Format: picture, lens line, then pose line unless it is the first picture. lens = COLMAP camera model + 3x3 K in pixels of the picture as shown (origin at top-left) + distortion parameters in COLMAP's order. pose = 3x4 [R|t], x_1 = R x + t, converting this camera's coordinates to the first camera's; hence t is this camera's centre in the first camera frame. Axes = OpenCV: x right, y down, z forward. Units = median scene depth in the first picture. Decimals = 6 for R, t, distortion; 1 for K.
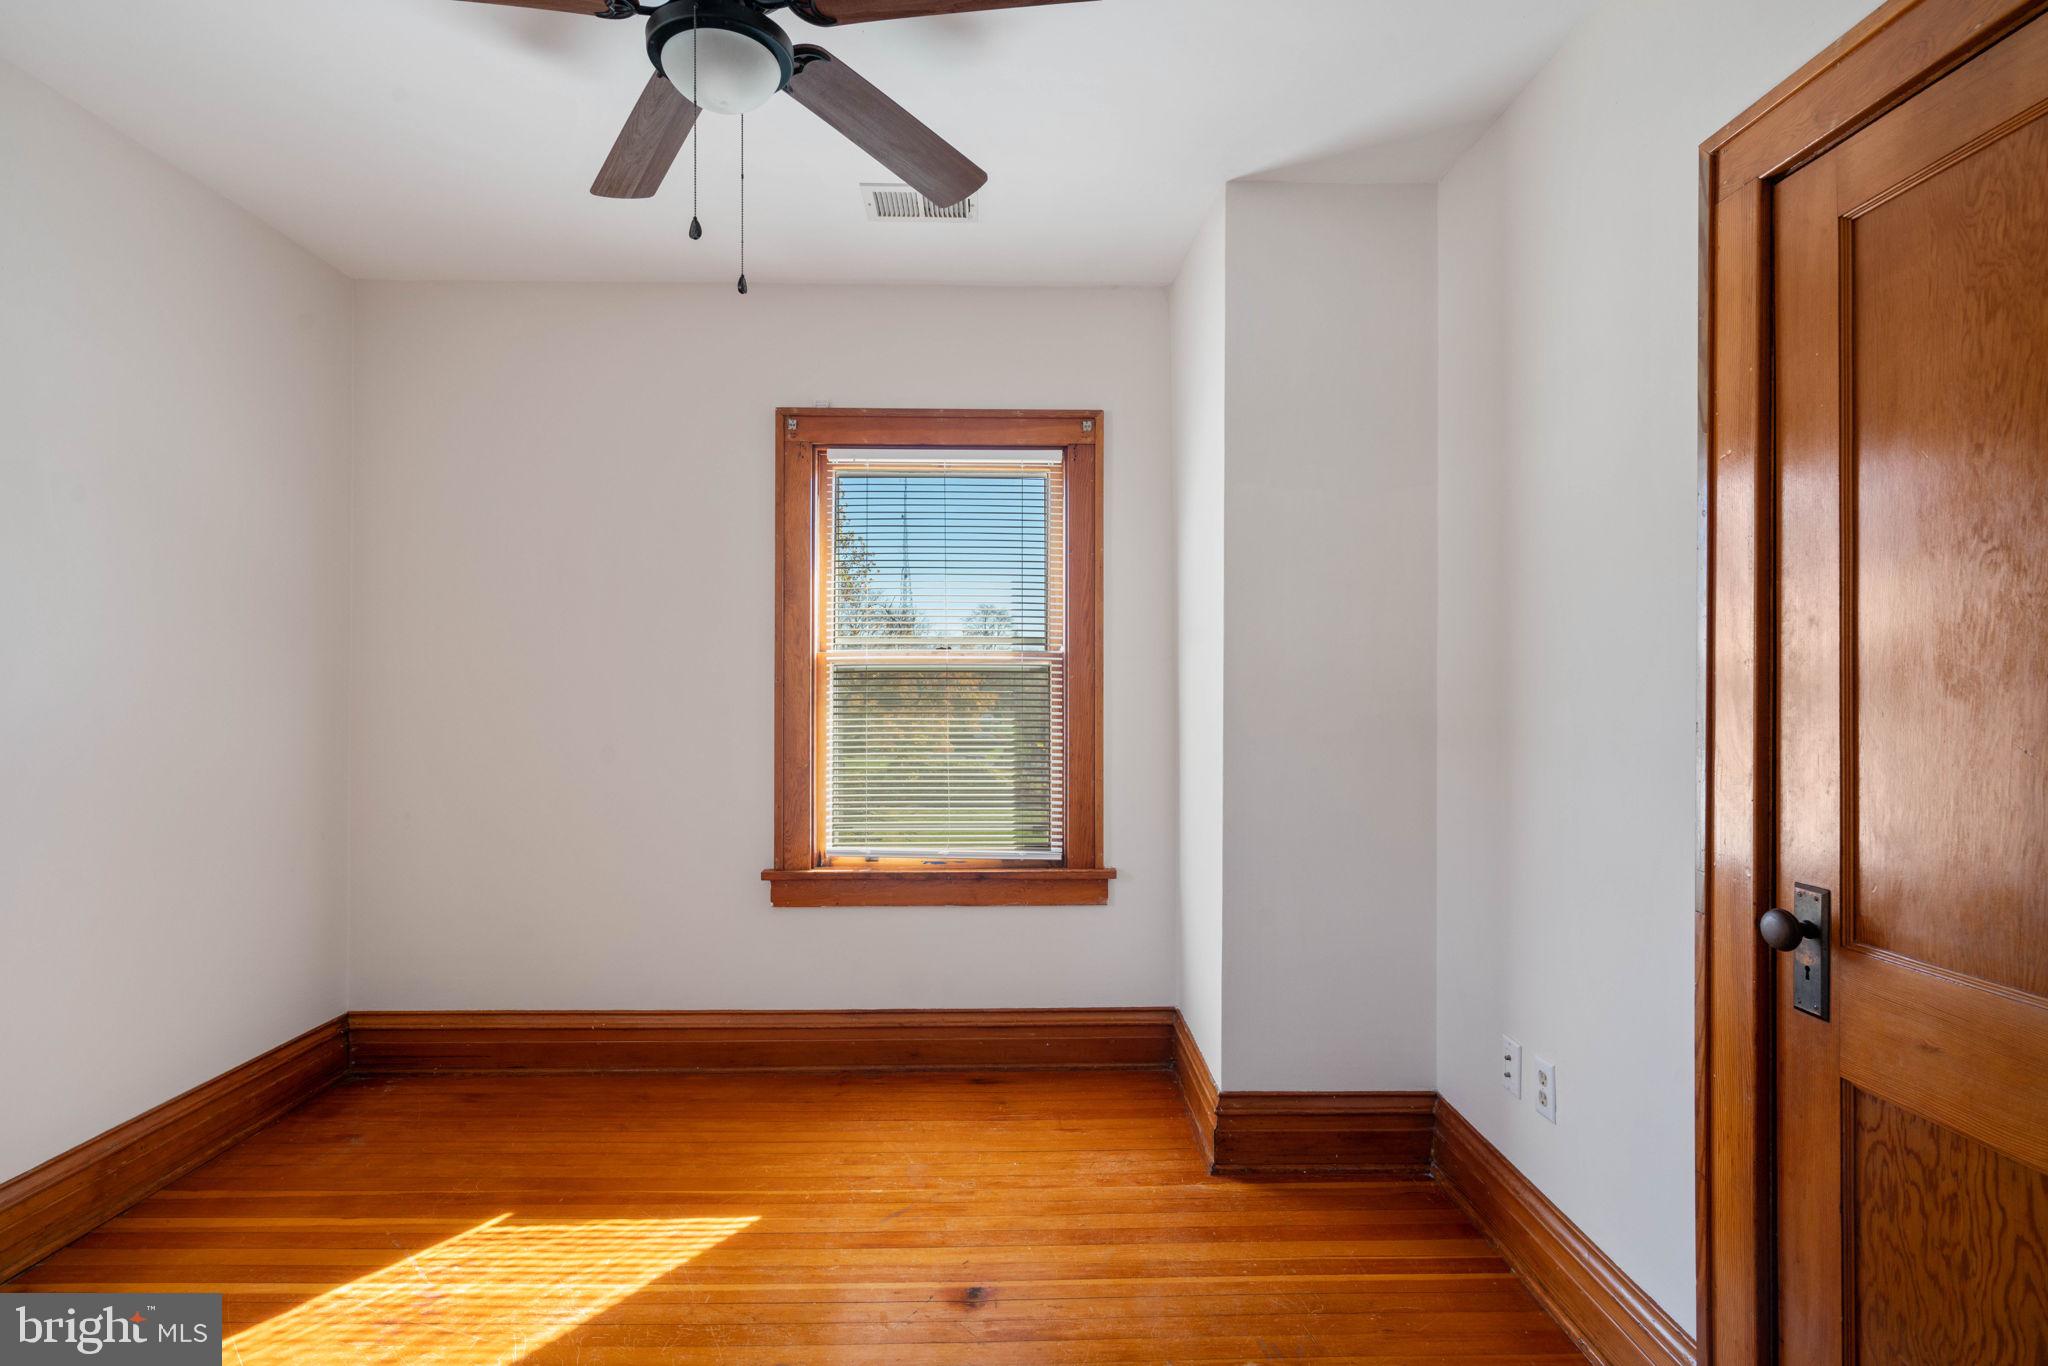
lens RADIAL K [[915.8, 0, 1024.0], [0, 915.8, 683.0], [0, 0, 1]] dist [-0.001255, -0.000231]
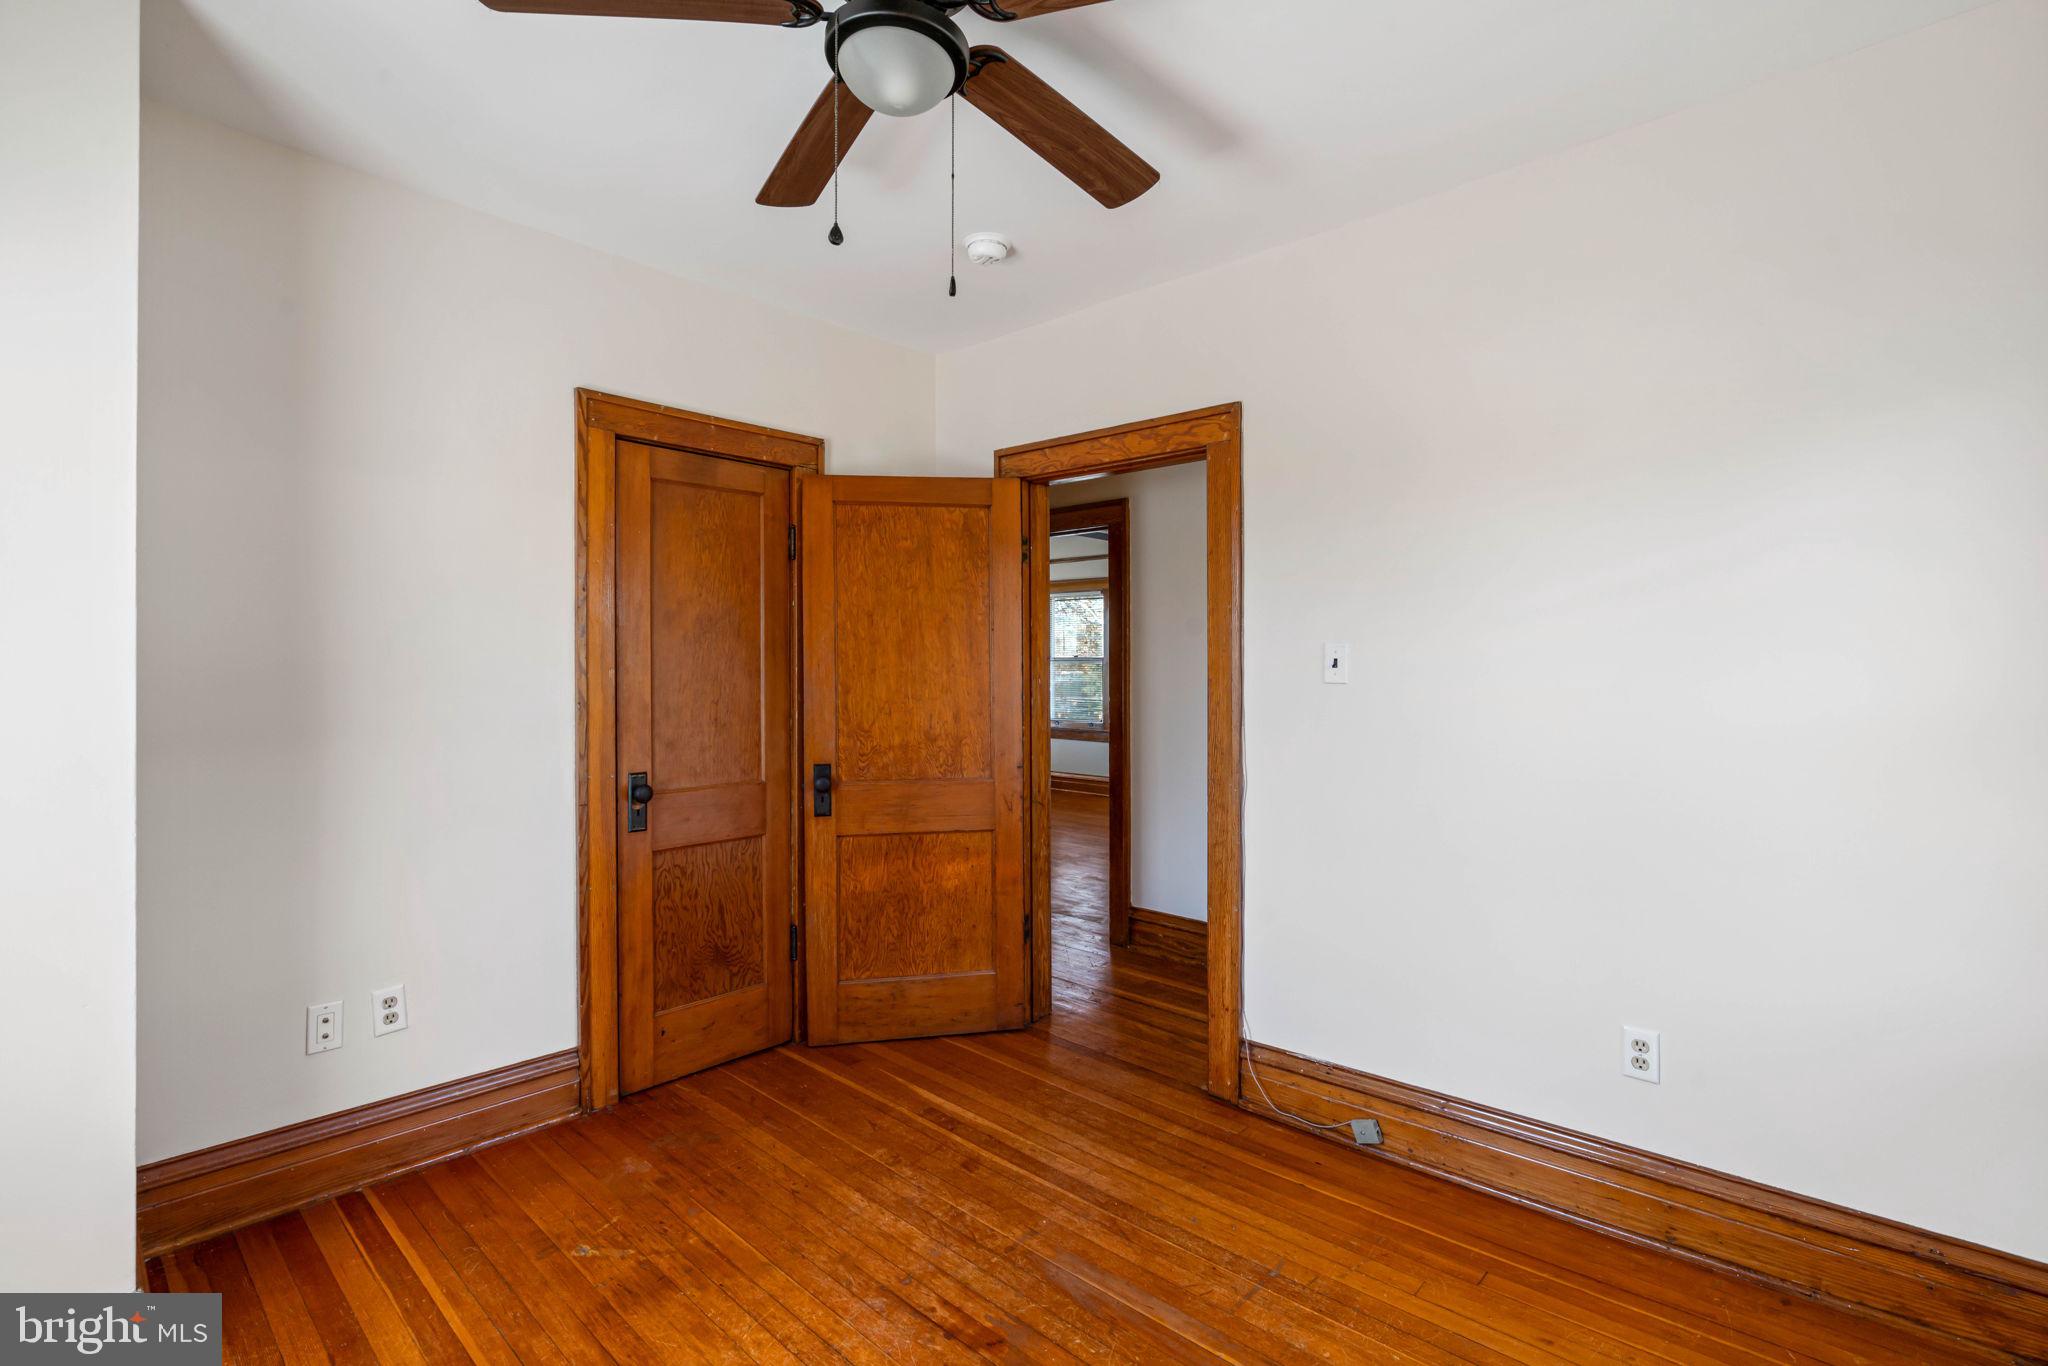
lens RADIAL K [[915.8, 0, 1024.0], [0, 915.8, 683.0], [0, 0, 1]] dist [-0.001255, -0.000231]
pose [[-0.710968, -0.000193, 0.703224, -1.140915], [0.002528, 0.999993, 0.002830, 0.002372], [-0.703220, 0.003790, -0.710962, 1.618351]]
